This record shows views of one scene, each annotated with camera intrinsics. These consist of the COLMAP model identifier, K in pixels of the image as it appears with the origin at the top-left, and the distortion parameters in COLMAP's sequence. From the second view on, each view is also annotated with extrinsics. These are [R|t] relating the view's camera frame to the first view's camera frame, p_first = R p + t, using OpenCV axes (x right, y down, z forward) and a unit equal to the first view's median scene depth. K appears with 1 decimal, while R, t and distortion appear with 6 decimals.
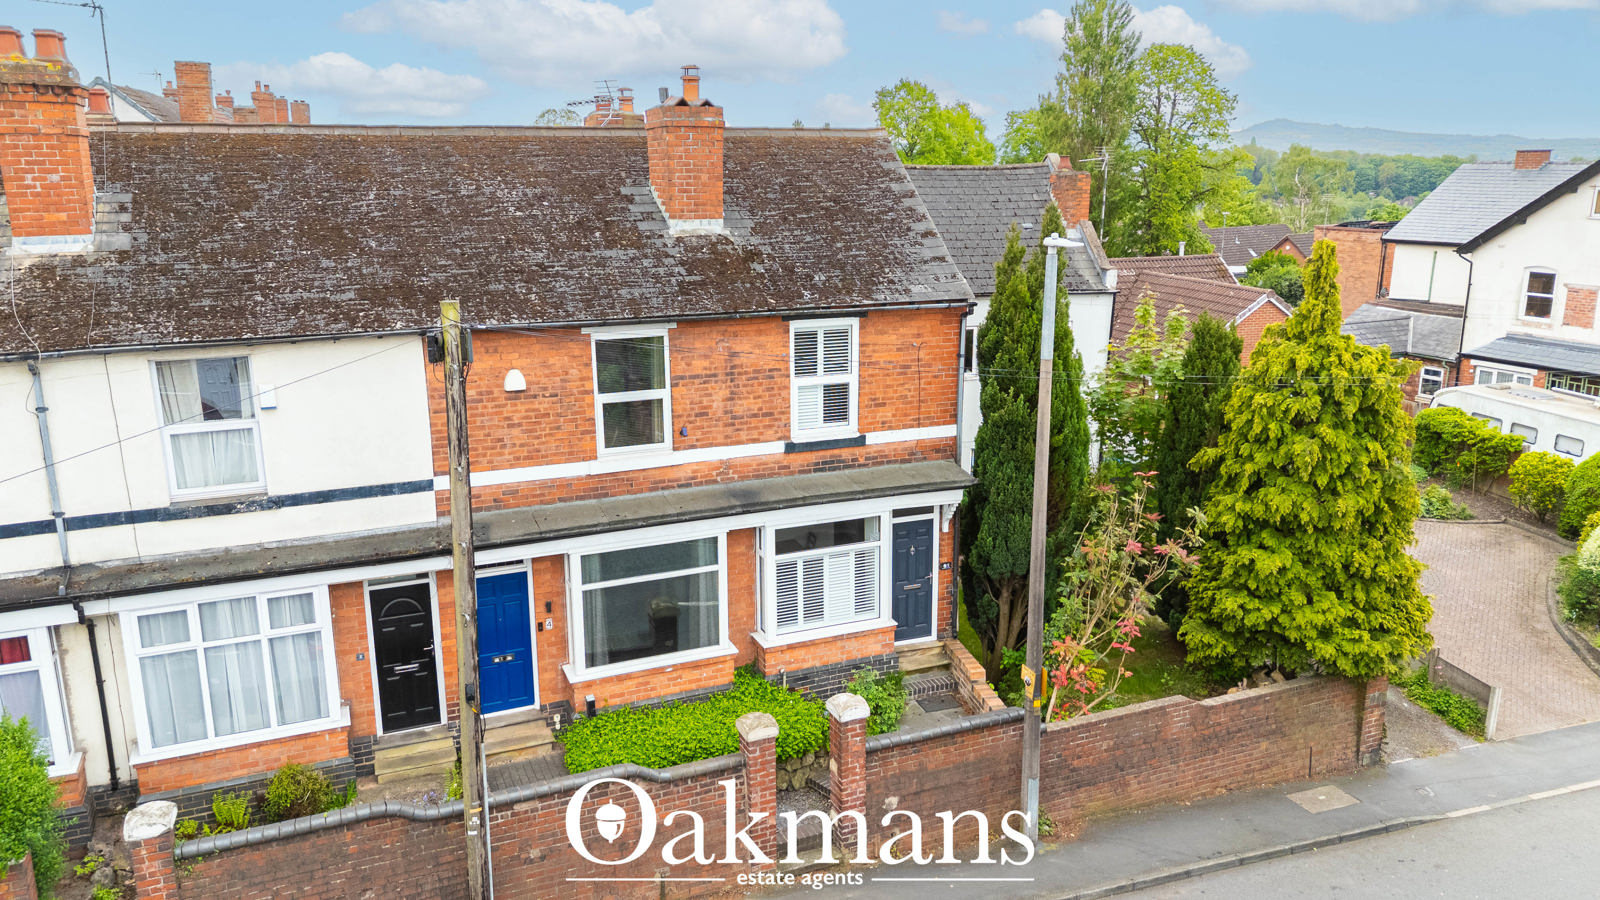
lens RADIAL K [[1176.9, 0, 806.2], [0, 1176.9, 453.0], [0, 0, 1]] dist [0.084642, -0.087521]
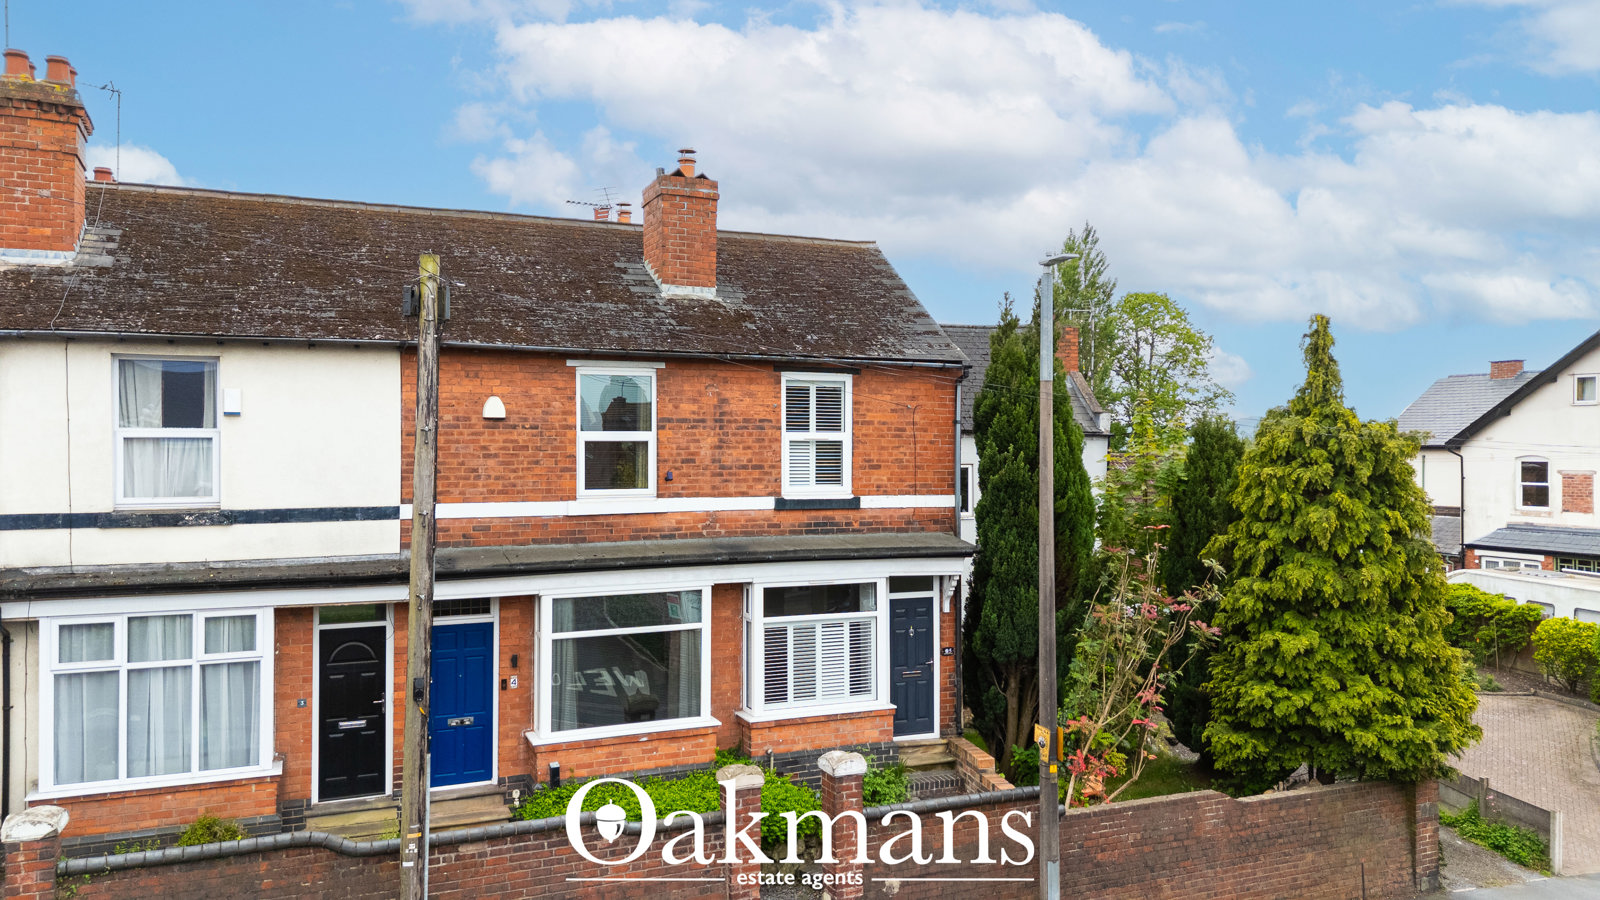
lens RADIAL K [[1176.9, 0, 806.2], [0, 1176.9, 453.0], [0, 0, 1]] dist [0.084642, -0.087521]
pose [[0.999971, 0.005147, 0.005587, 0.001478], [-0.003648, 0.970470, -0.241194, 0.184194], [-0.006663, 0.241167, 0.970461, 0.067475]]
